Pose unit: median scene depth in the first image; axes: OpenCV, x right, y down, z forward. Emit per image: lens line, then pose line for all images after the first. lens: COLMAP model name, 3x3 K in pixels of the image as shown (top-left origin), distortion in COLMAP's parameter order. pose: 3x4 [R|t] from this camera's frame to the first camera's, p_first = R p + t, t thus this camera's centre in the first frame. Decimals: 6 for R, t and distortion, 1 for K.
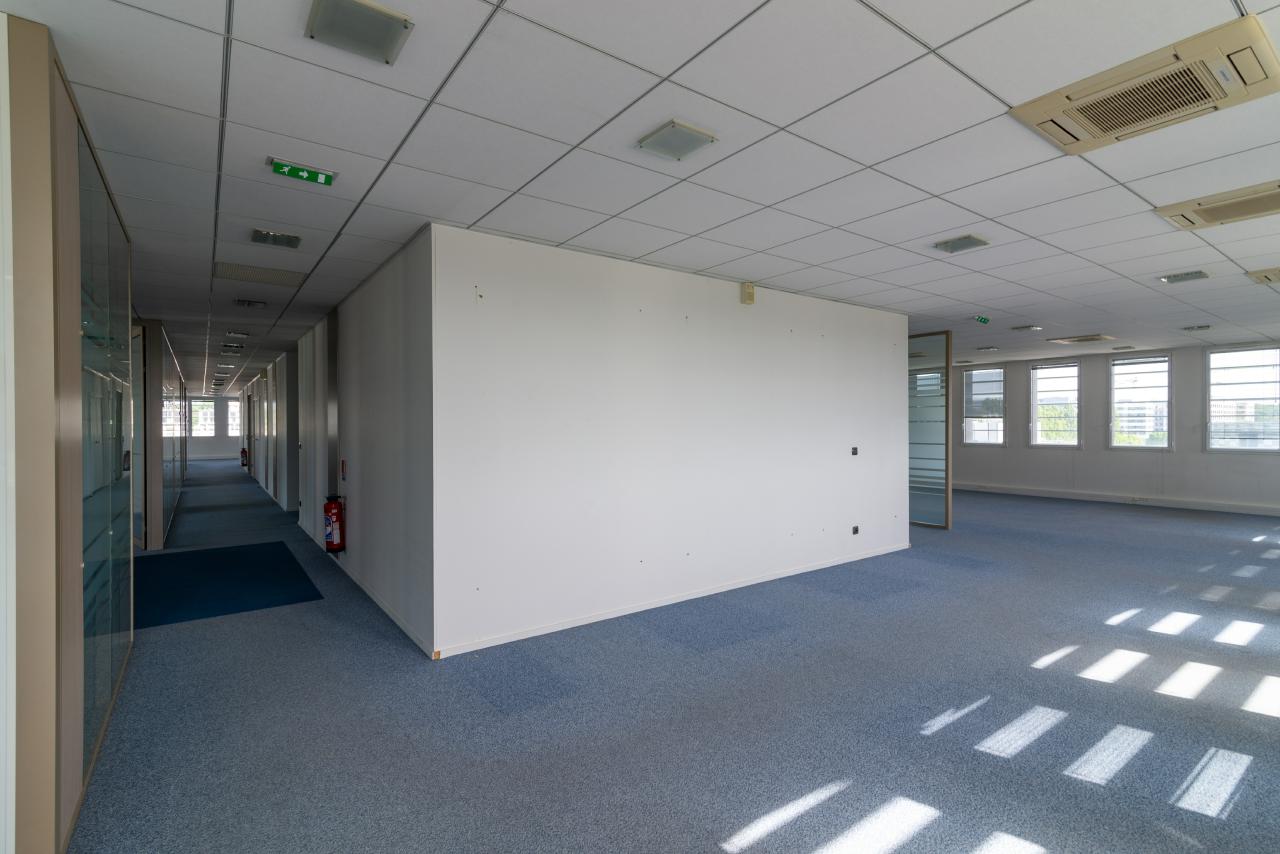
lens RADIAL K [[588.9, 0, 637.4], [0, 588.9, 424.3], [0, 0, 1]] dist [0.015725, -0.000863]
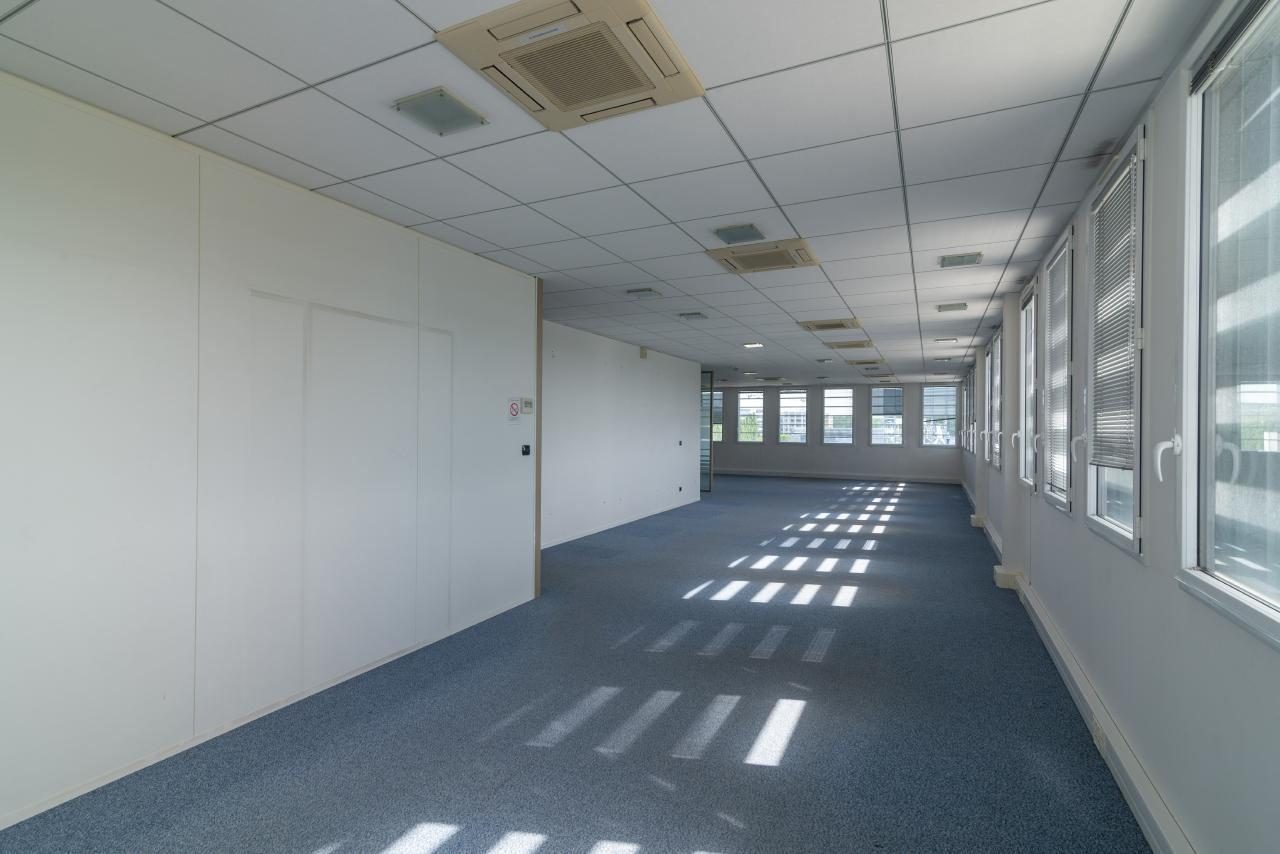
lens RADIAL K [[588.9, 0, 637.4], [0, 588.9, 424.3], [0, 0, 1]] dist [0.015725, -0.000863]
pose [[0.887147, 0.015446, 0.461227, -0.414896], [-0.015104, 0.999876, -0.004434, 0.000142], [-0.461239, -0.003033, 0.887271, -0.362489]]
